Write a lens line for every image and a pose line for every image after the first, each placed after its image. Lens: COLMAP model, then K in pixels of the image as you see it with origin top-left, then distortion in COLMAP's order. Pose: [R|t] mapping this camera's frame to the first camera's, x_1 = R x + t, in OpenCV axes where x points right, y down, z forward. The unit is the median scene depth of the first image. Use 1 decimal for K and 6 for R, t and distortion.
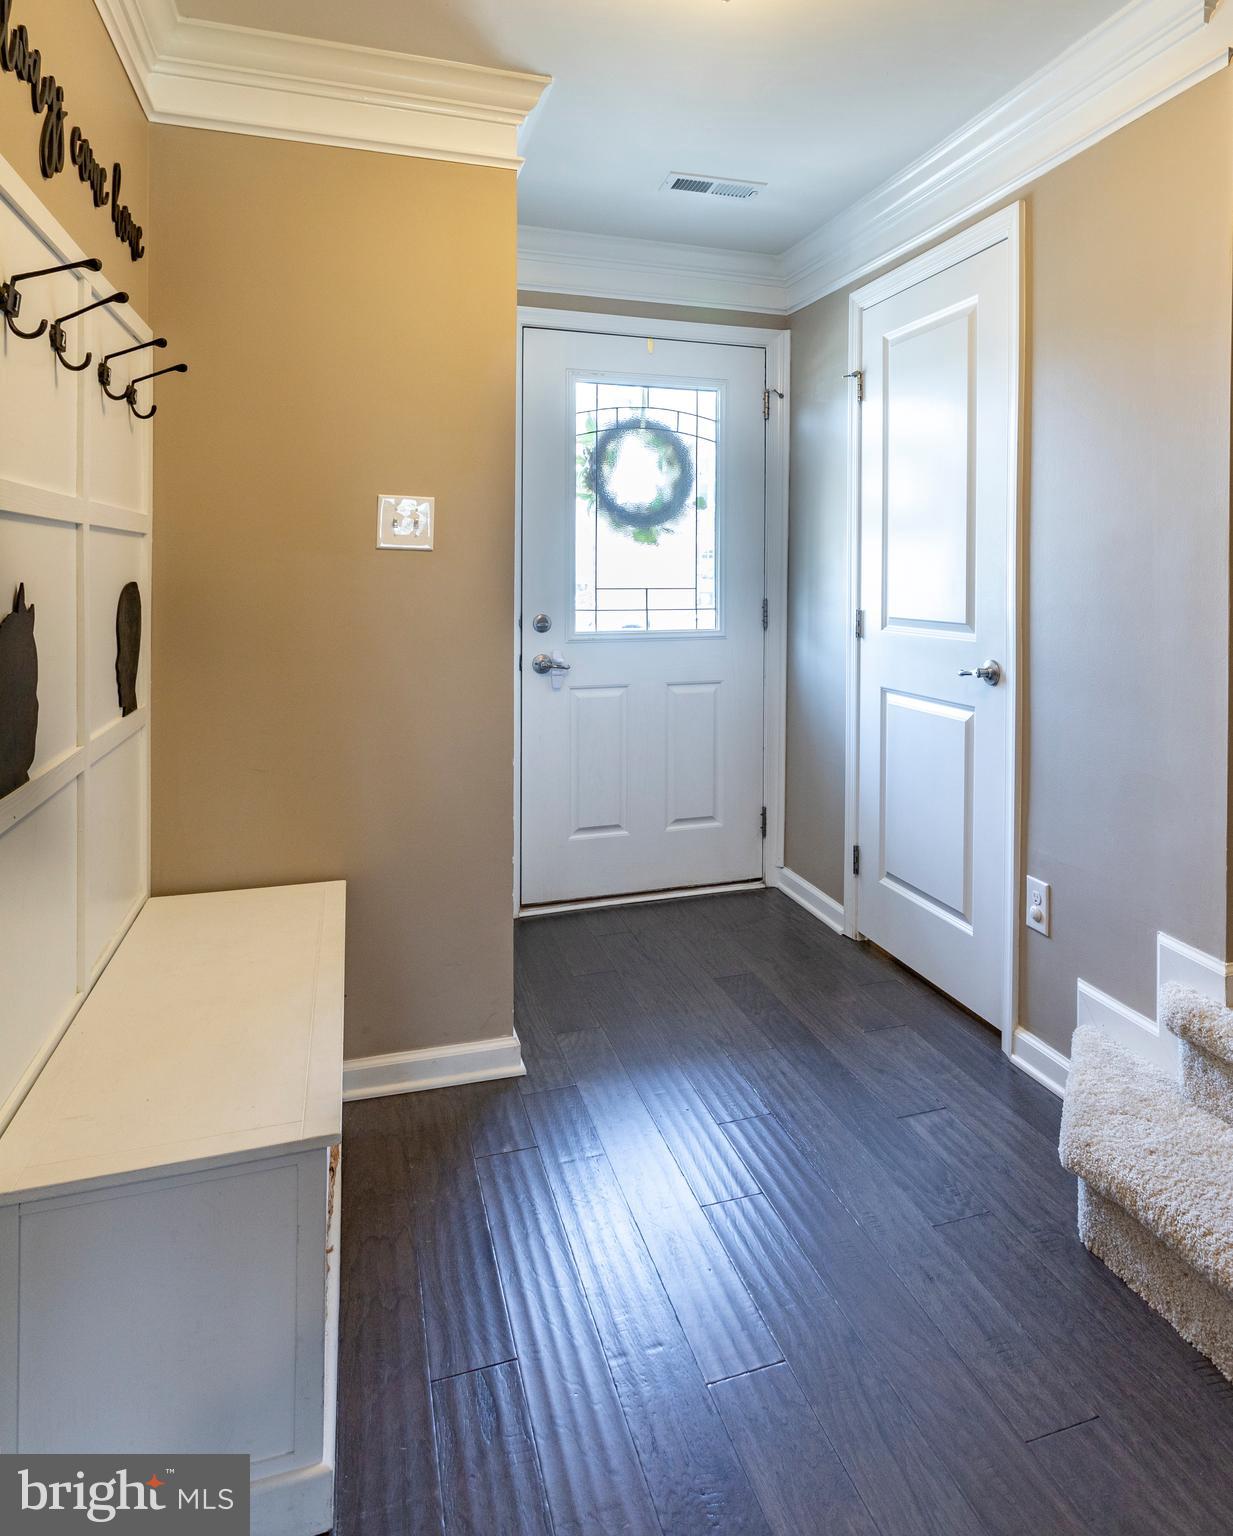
lens RADIAL K [[1028.6, 0, 616.5], [0, 1028.6, 768.0], [0, 0, 1]] dist [0.001706, 0.000386]
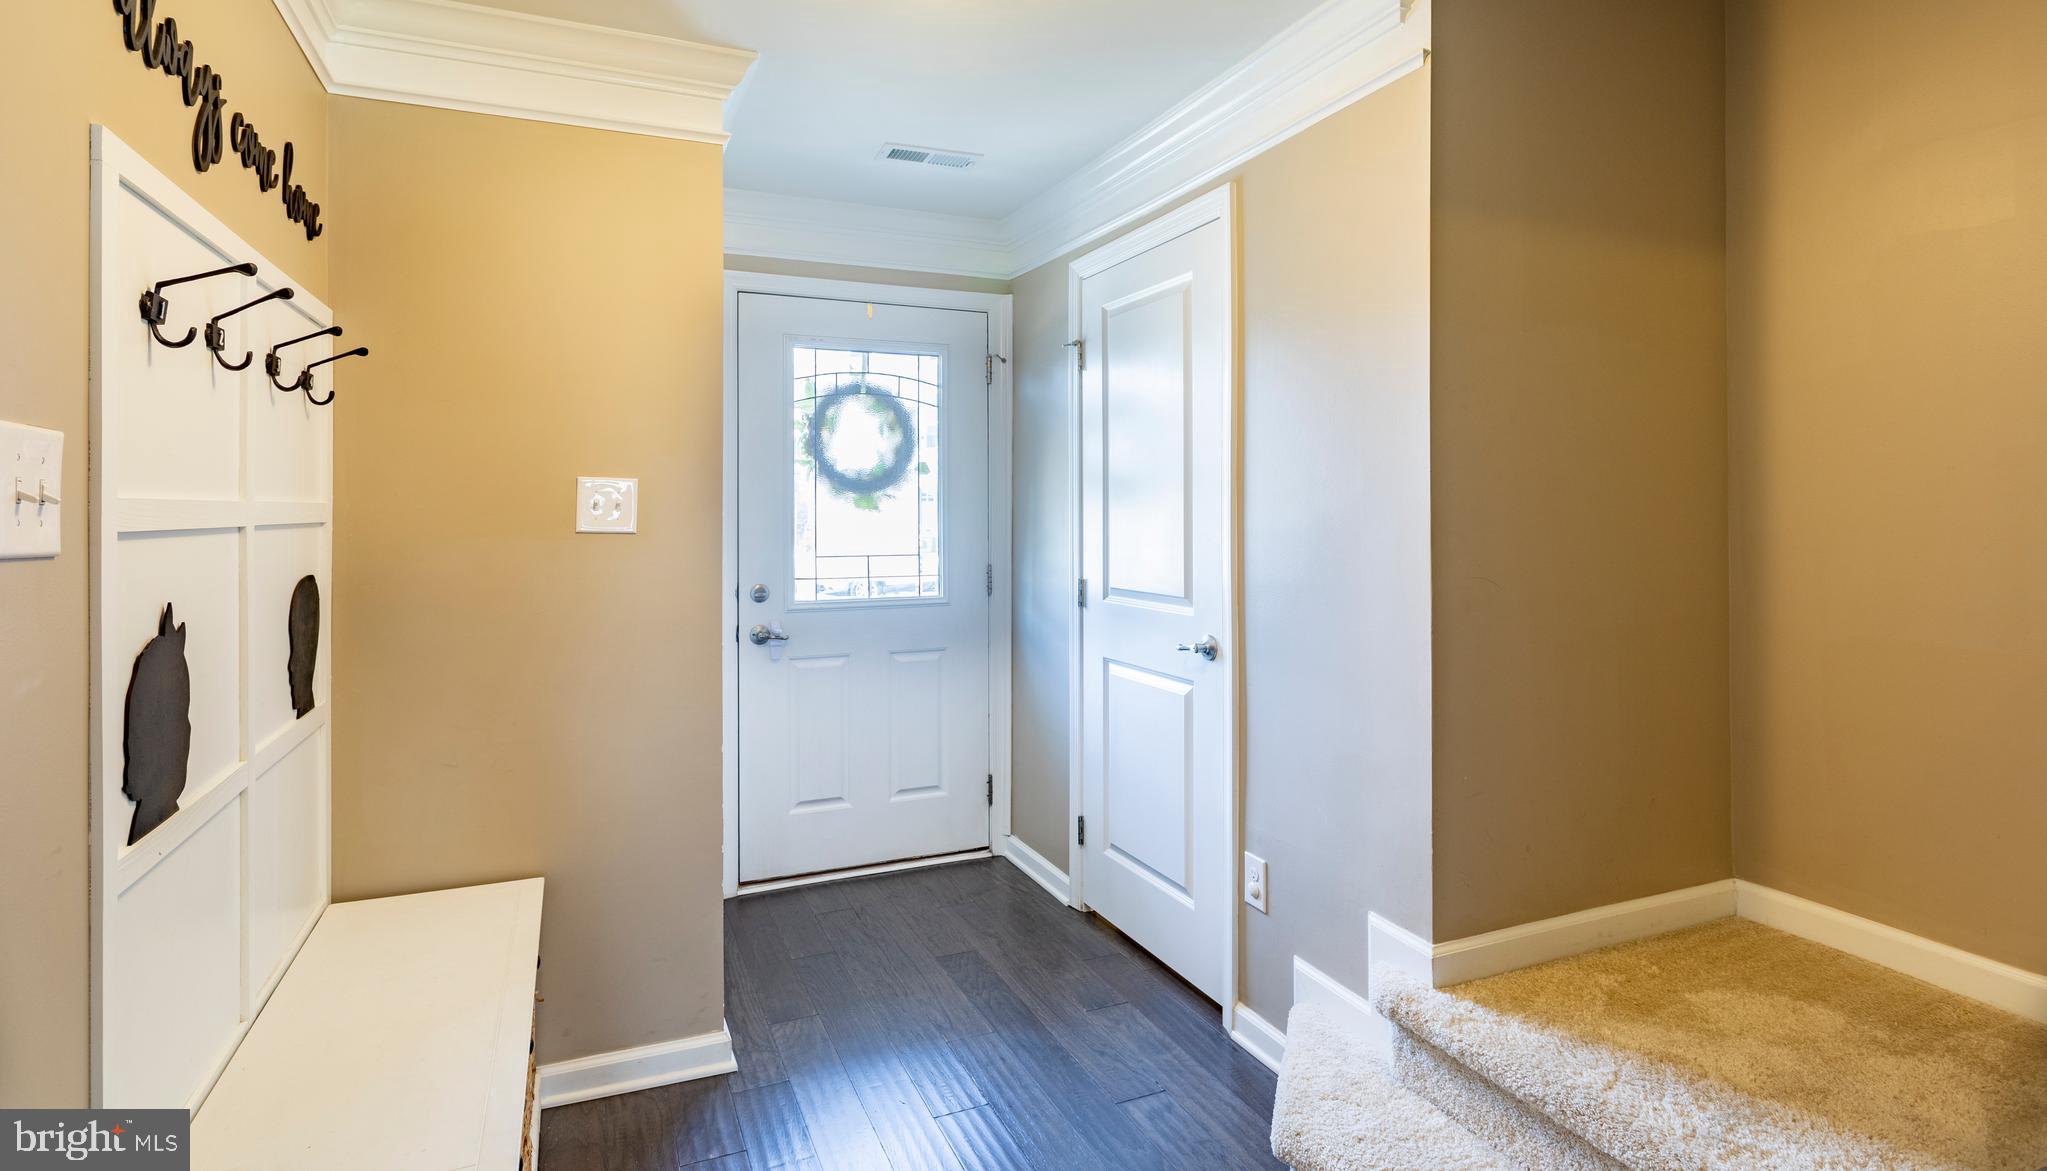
lens RADIAL K [[1036.2, 0, 1033.3], [0, 1036.2, 519.6], [0, 0, 1]] dist [-0.000318, 0.000405]
pose [[0.998100, -0.005592, 0.061353, 0.134709], [0.006233, 0.999928, -0.010268, -0.211418], [-0.061291, 0.010631, 0.998063, 0.003174]]
